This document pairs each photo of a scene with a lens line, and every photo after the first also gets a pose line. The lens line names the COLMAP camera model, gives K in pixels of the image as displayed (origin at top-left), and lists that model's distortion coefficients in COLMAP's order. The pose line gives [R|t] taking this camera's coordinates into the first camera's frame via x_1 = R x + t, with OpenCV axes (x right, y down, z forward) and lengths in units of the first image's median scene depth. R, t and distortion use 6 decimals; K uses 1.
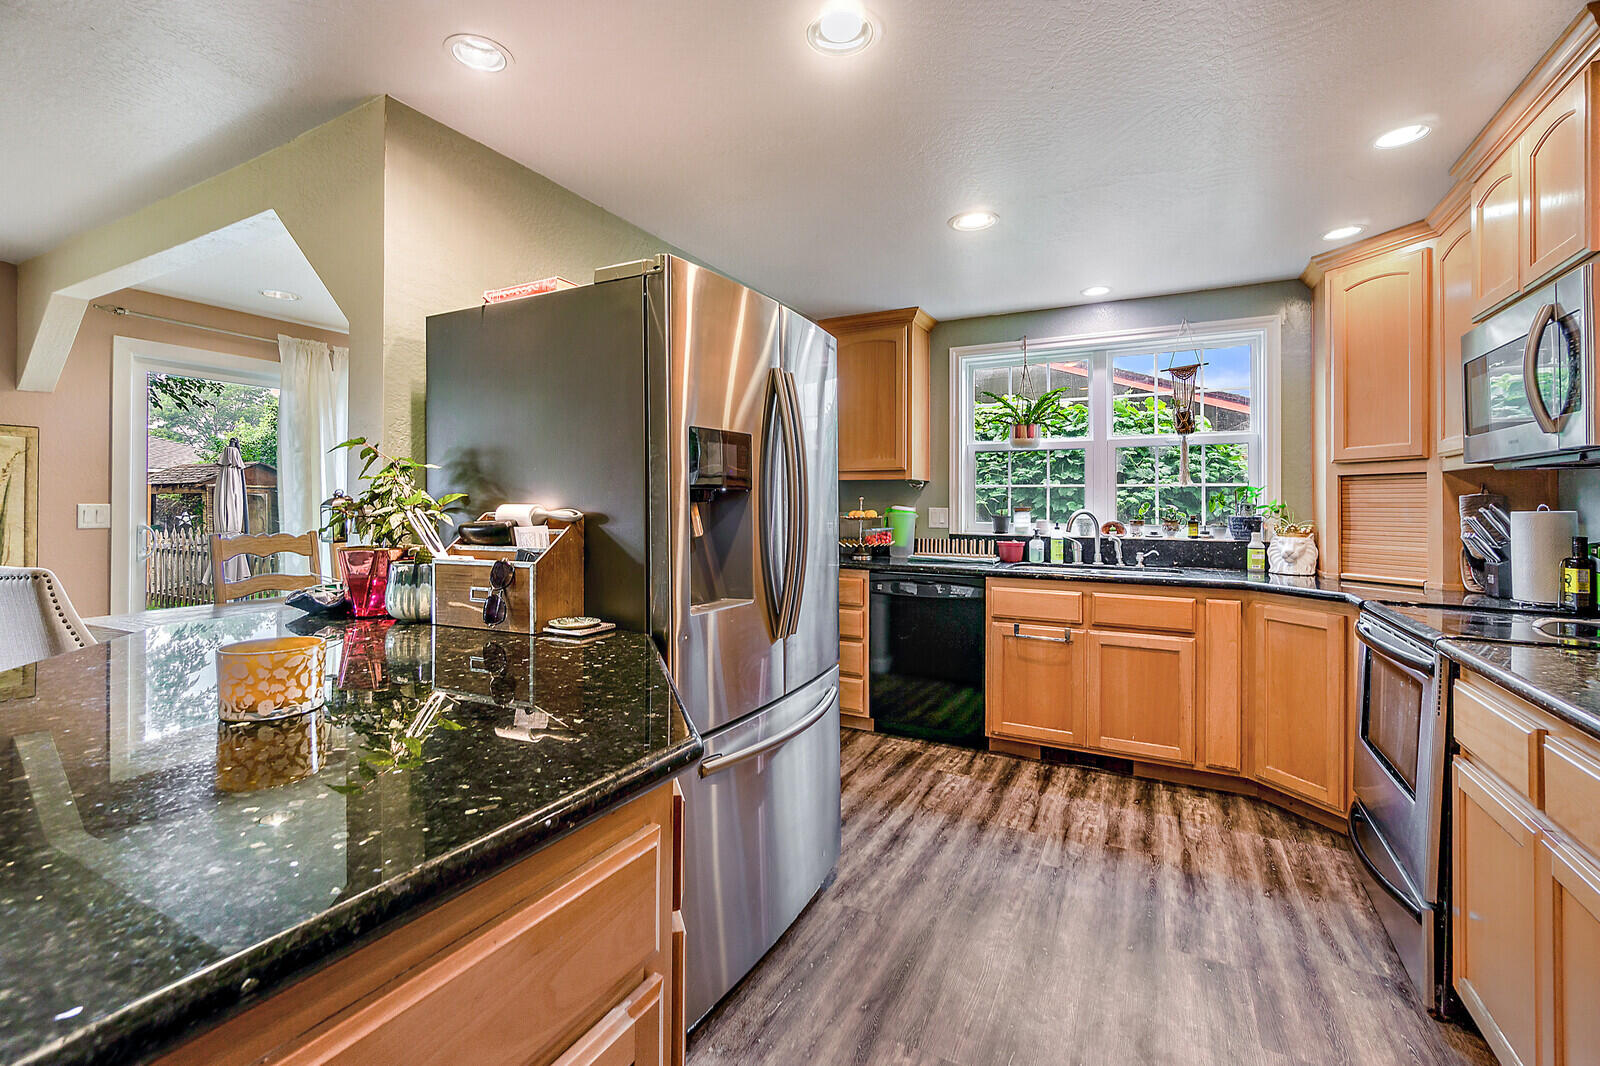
lens RADIAL K [[693.6, 0, 795.5], [0, 693.6, 498.5], [0, 0, 1]] dist [-0.006329, 0.001622]
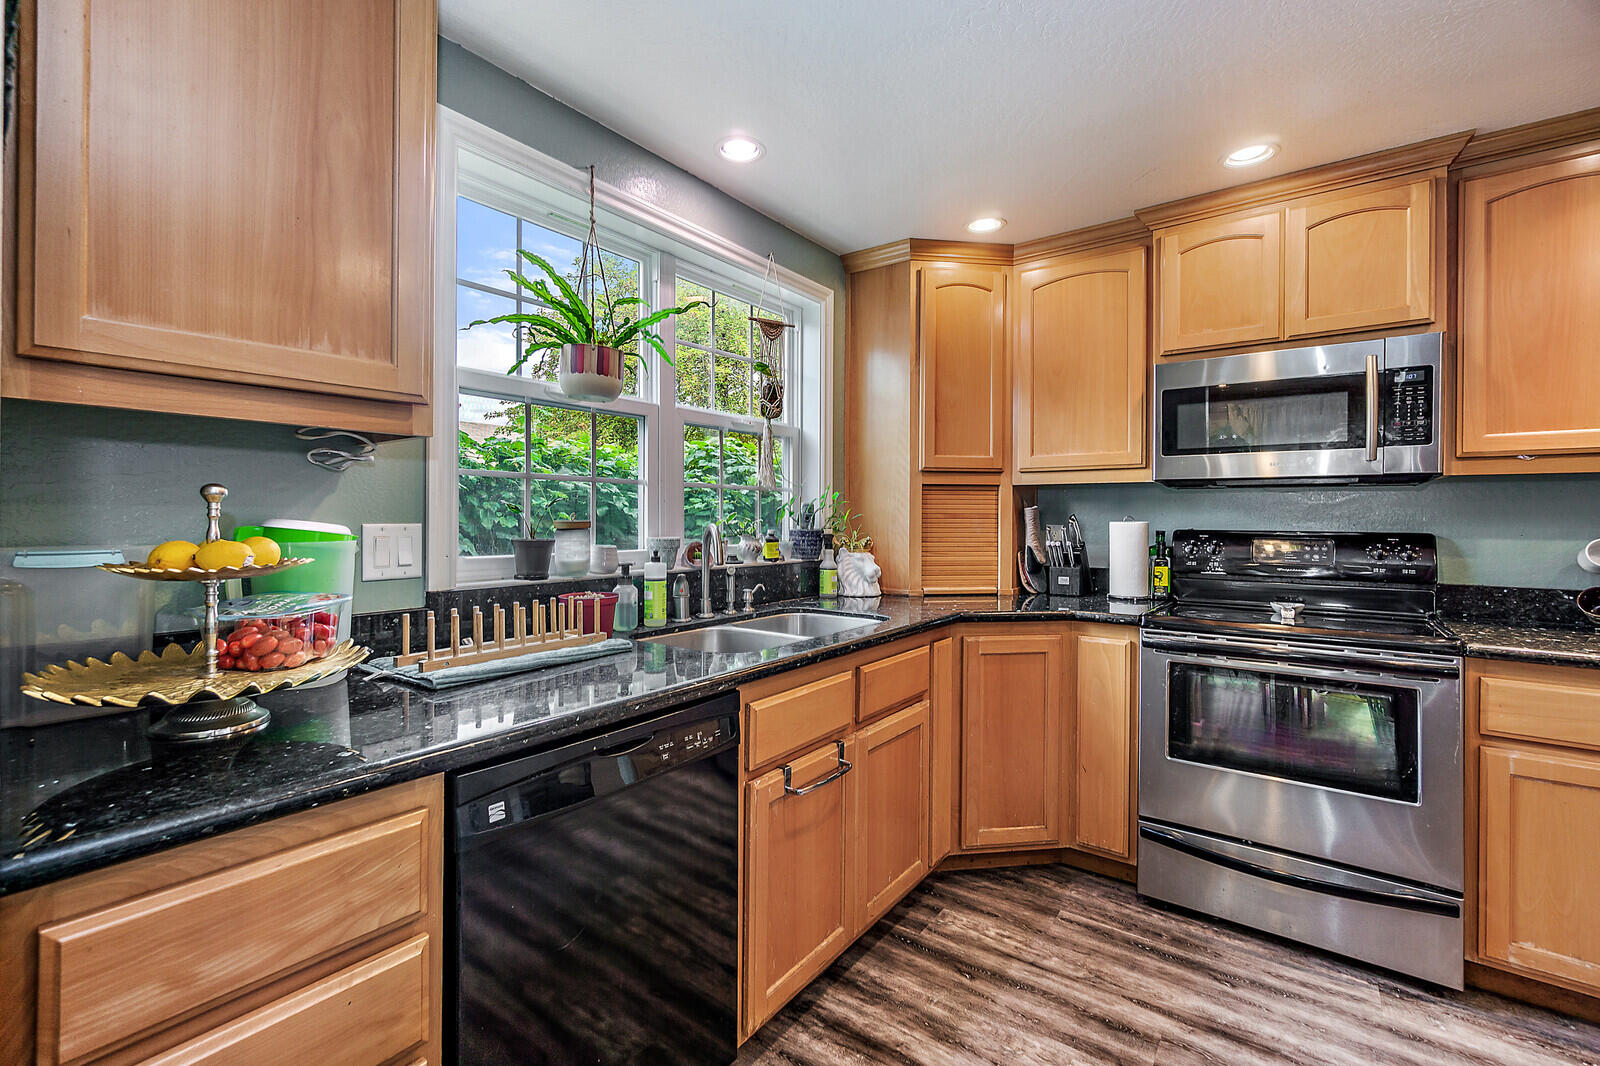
lens RADIAL K [[693.6, 0, 789.1], [0, 693.6, 514.3], [0, 0, 1]] dist [-0.006329, 0.001622]
pose [[0.156723, -0.003364, 0.987637, -0.161754], [-0.014068, 0.999885, 0.005638, 0.004903], [-0.987542, -0.014778, 0.156658, 1.009442]]
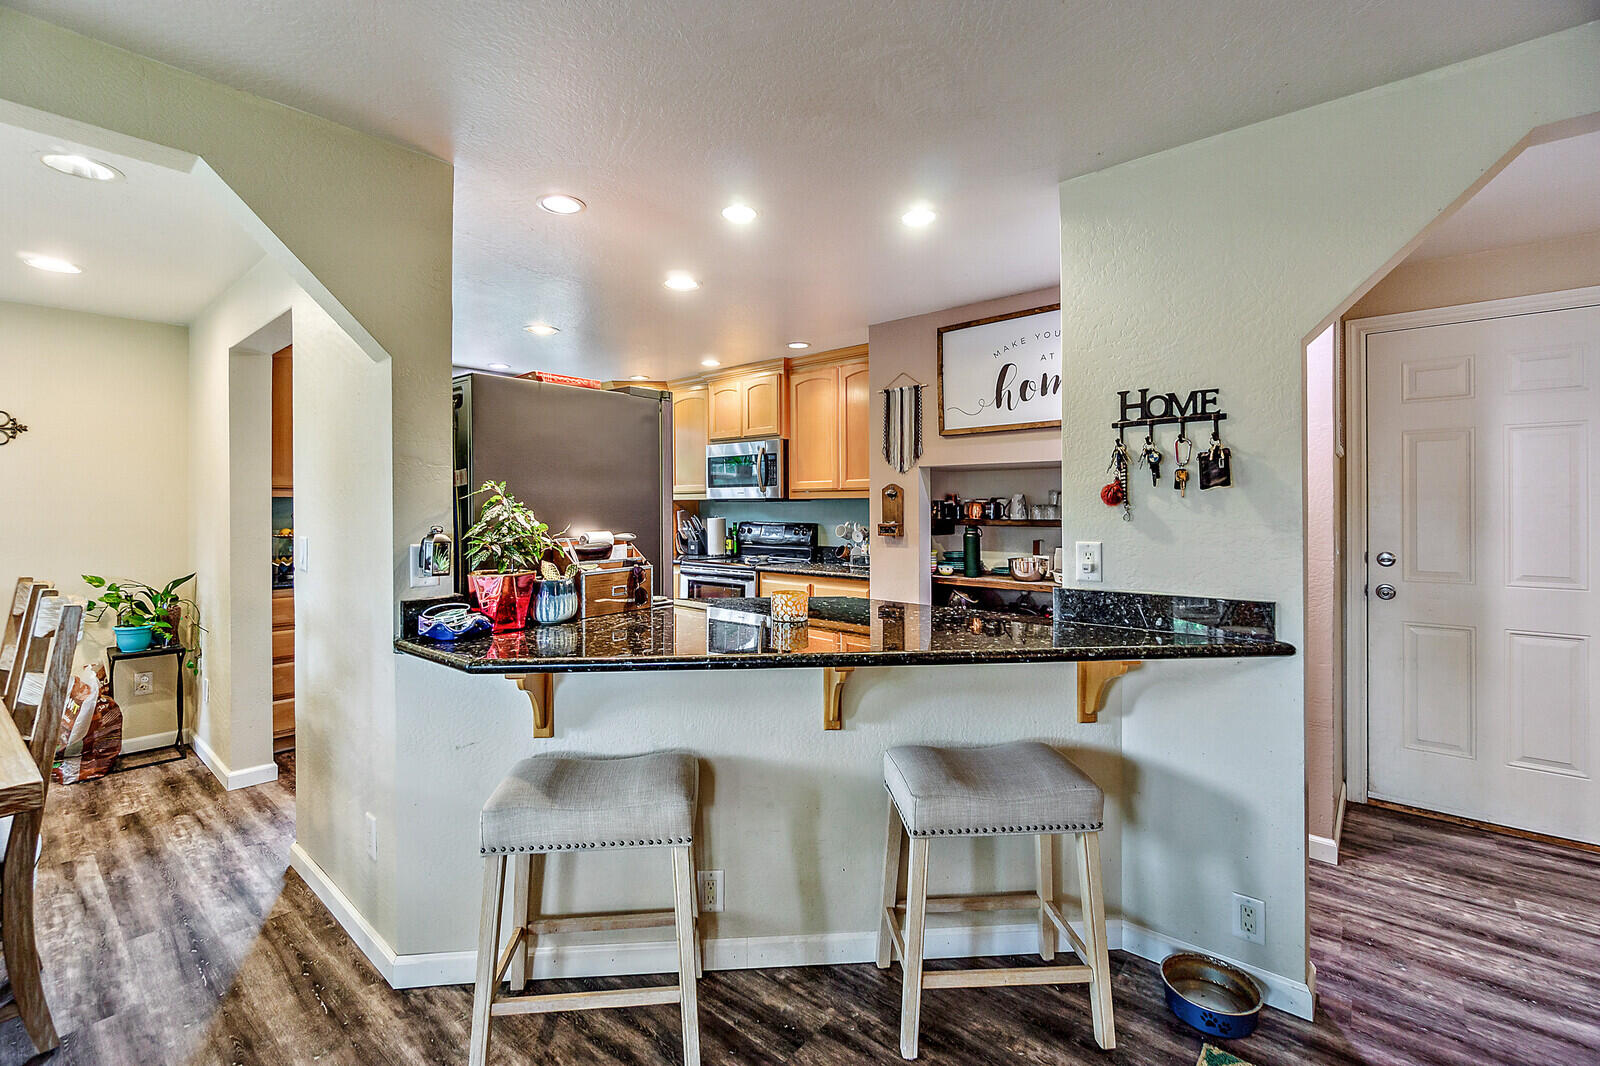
lens RADIAL K [[693.6, 0, 784.0], [0, 693.6, 505.5], [0, 0, 1]] dist [-0.006329, 0.001622]
pose [[0.221195, -0.004124, 0.975221, -0.949952], [-0.003407, 0.999982, 0.005001, -0.029755], [-0.975224, -0.004429, 0.221177, 0.145127]]
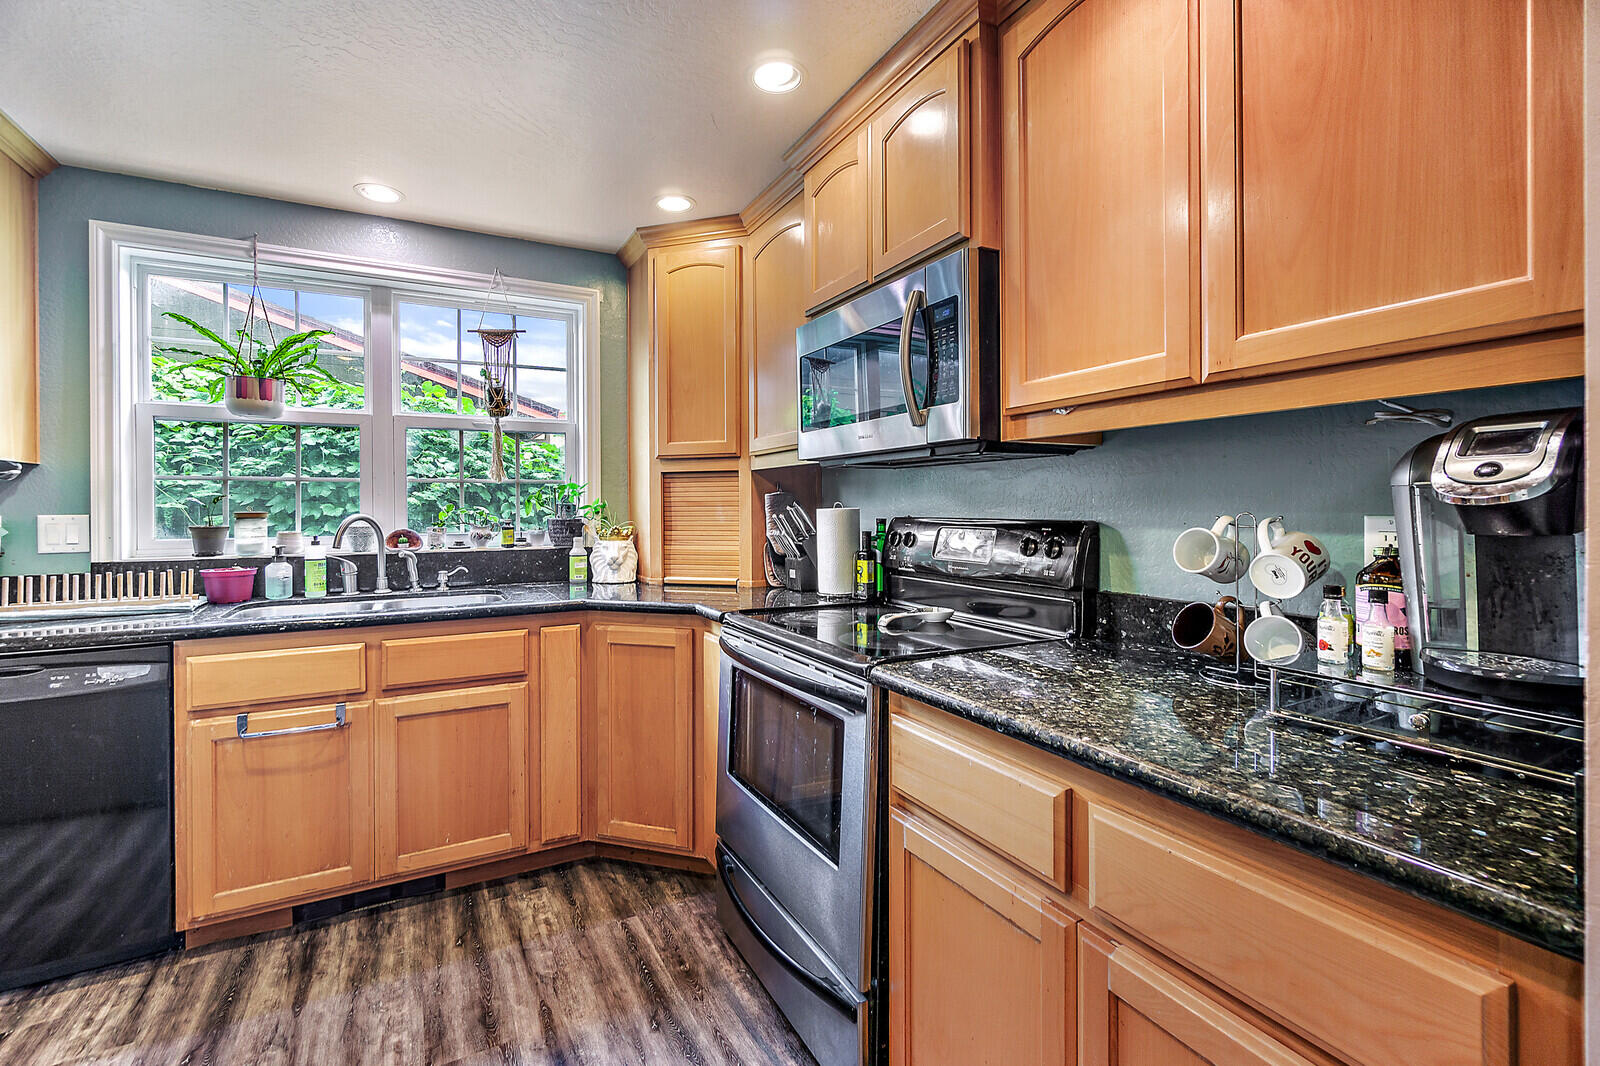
lens RADIAL K [[693.6, 0, 785.3], [0, 693.6, 505.9], [0, 0, 1]] dist [-0.006329, 0.001622]
pose [[0.558720, -0.008149, 0.829316, 0.105788], [0.001585, 0.999960, 0.008759, 0.003658], [-0.829355, -0.003580, 0.558711, 0.336041]]
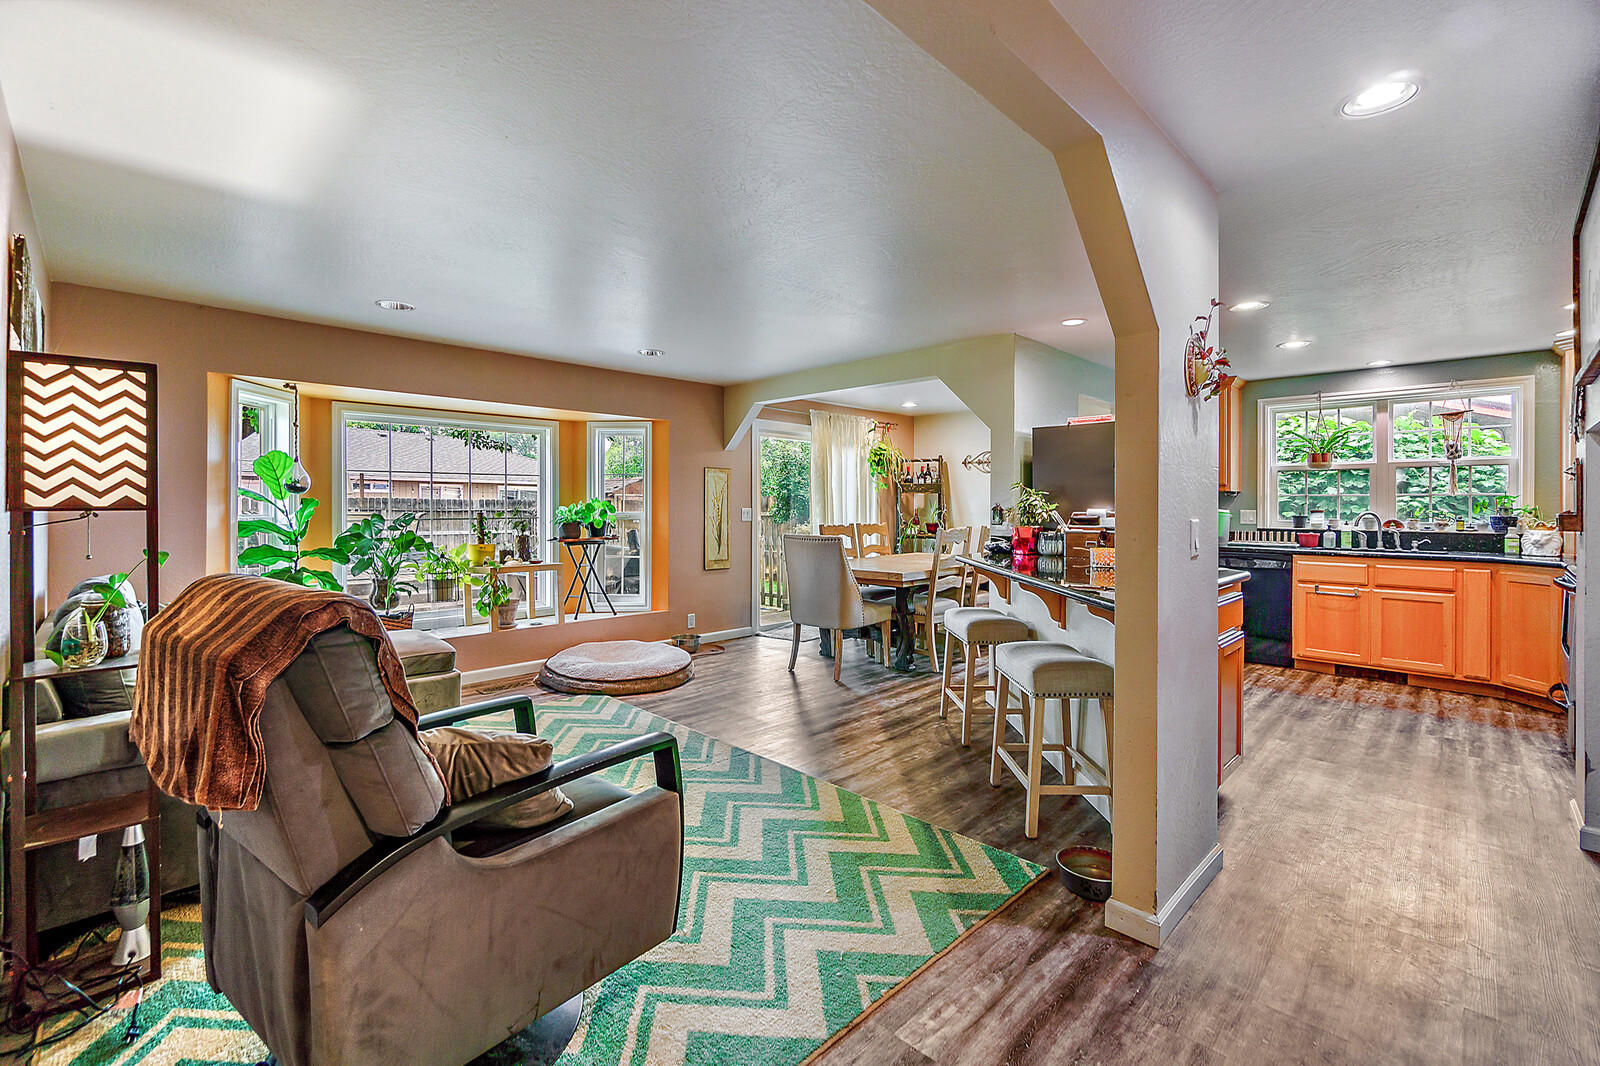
lens RADIAL K [[693.6, 0, 787.7], [0, 693.6, 507.5], [0, 0, 1]] dist [-0.006329, 0.001622]
pose [[0.955033, -0.000990, -0.296498, -0.384343], [0.003572, 0.999960, 0.008168, -0.010027], [0.296478, -0.008860, 0.954999, -0.901024]]
